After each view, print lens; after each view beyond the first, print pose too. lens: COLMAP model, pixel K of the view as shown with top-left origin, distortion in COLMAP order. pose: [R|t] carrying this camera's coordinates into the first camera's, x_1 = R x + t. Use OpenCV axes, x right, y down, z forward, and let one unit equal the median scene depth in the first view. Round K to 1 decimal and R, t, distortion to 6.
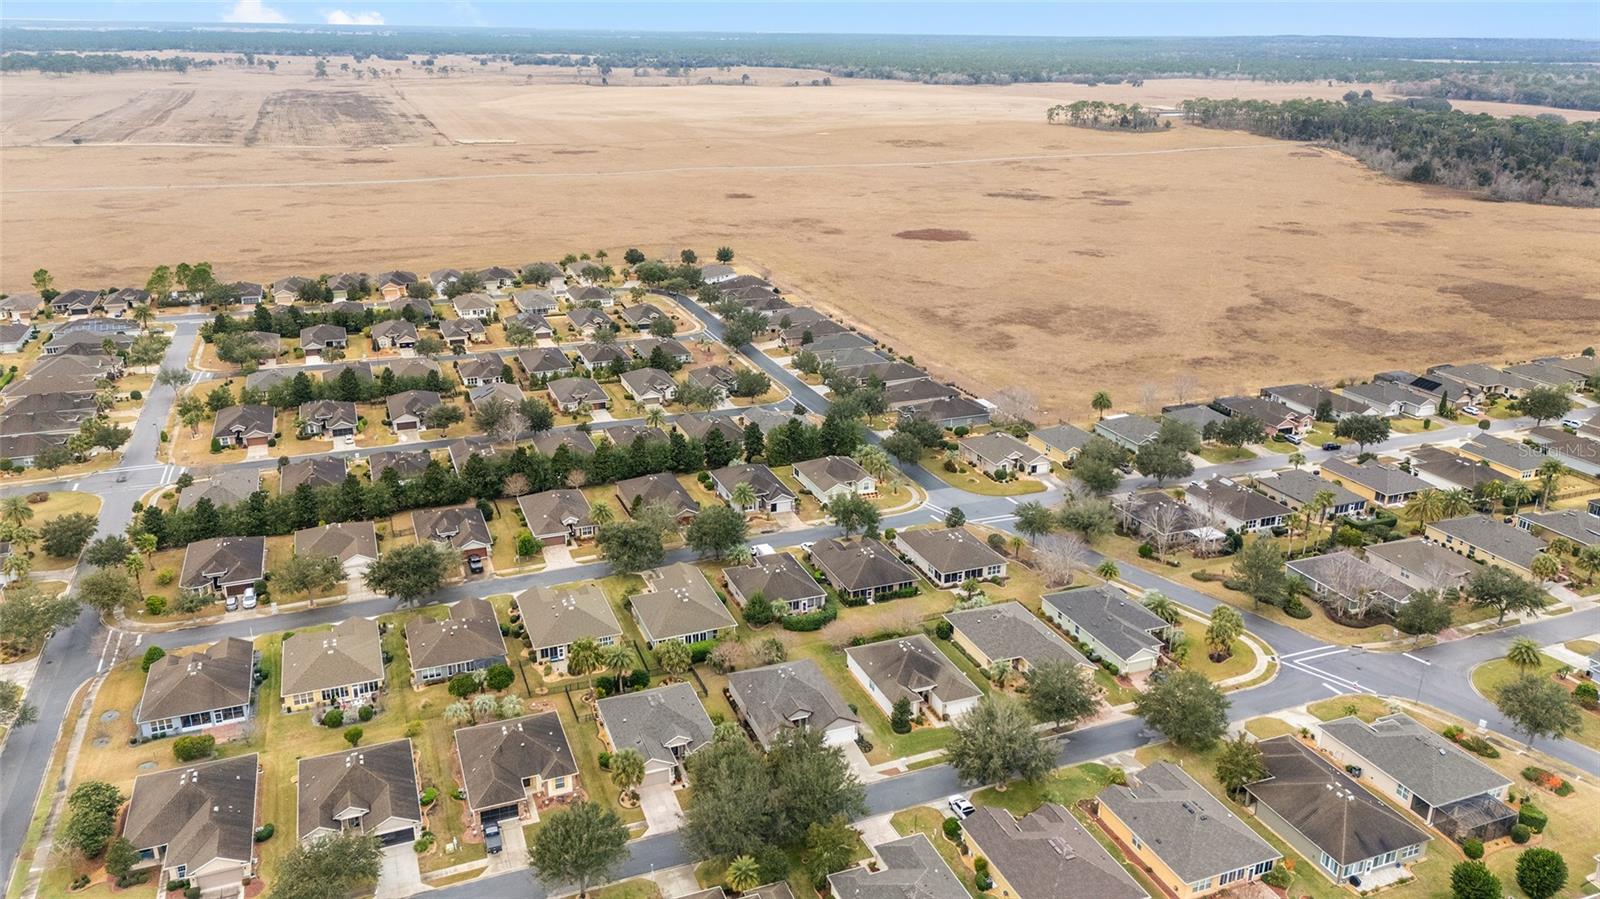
lens RADIAL K [[1123.3, 0, 800.0], [0, 1123.3, 449.5], [0, 0, 1]] dist [0.074449, -0.077536]
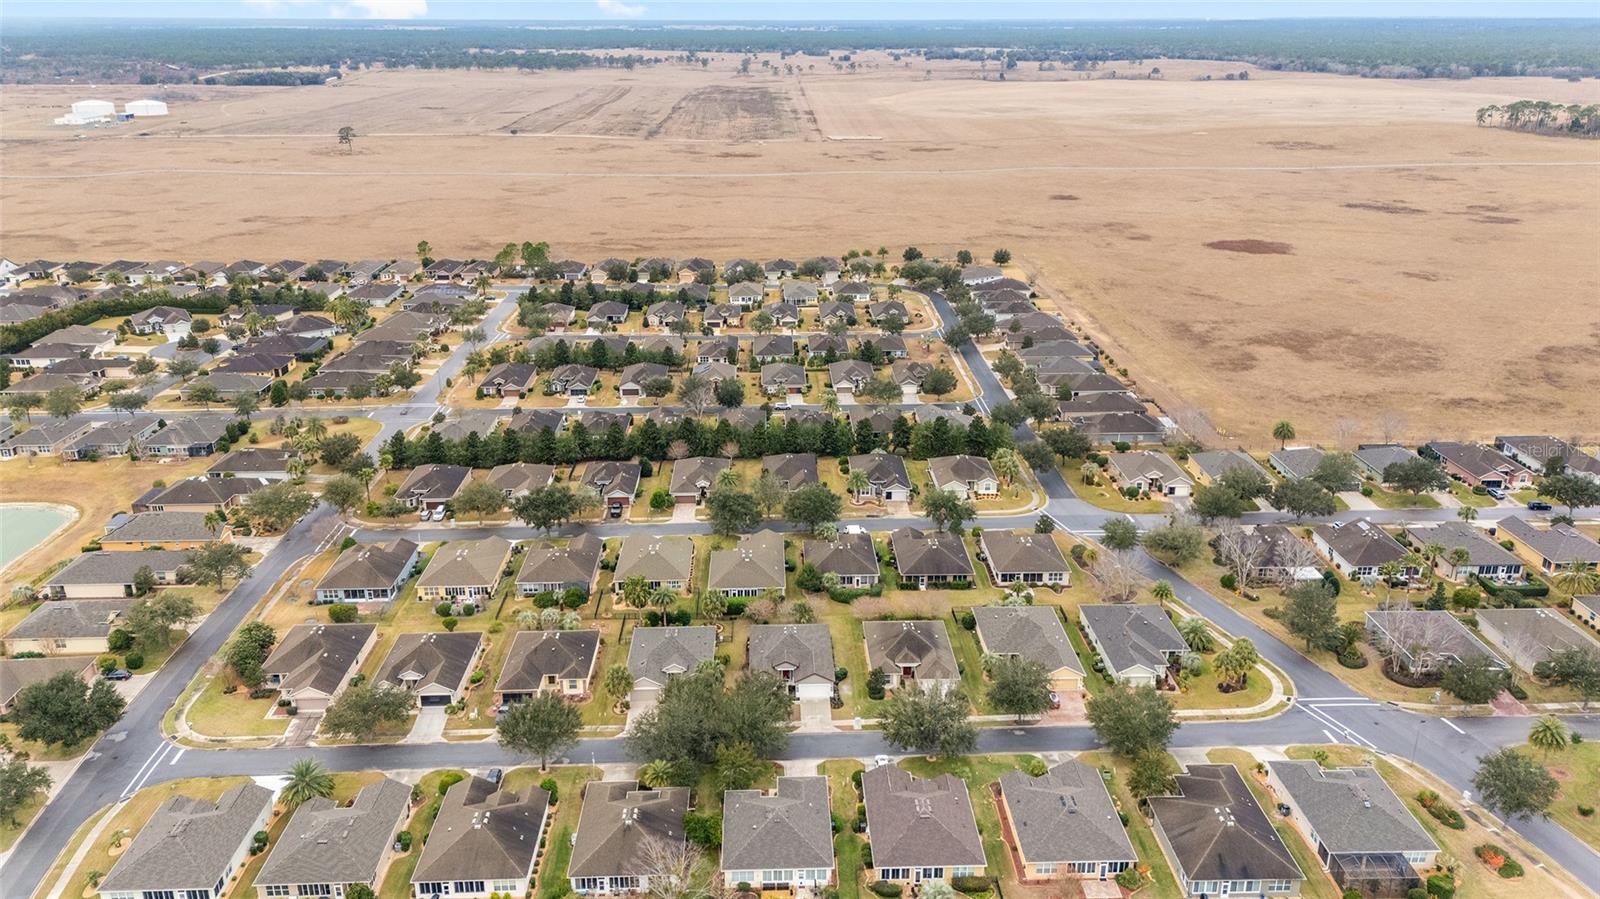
lens RADIAL K [[1123.3, 0, 800.0], [0, 1123.3, 449.5], [0, 0, 1]] dist [0.074449, -0.077536]
pose [[0.945387, 0.105894, -0.308271, 0.196127], [-0.104658, 0.994295, 0.020589, -0.004746], [0.308692, 0.012799, 0.951076, -0.047301]]
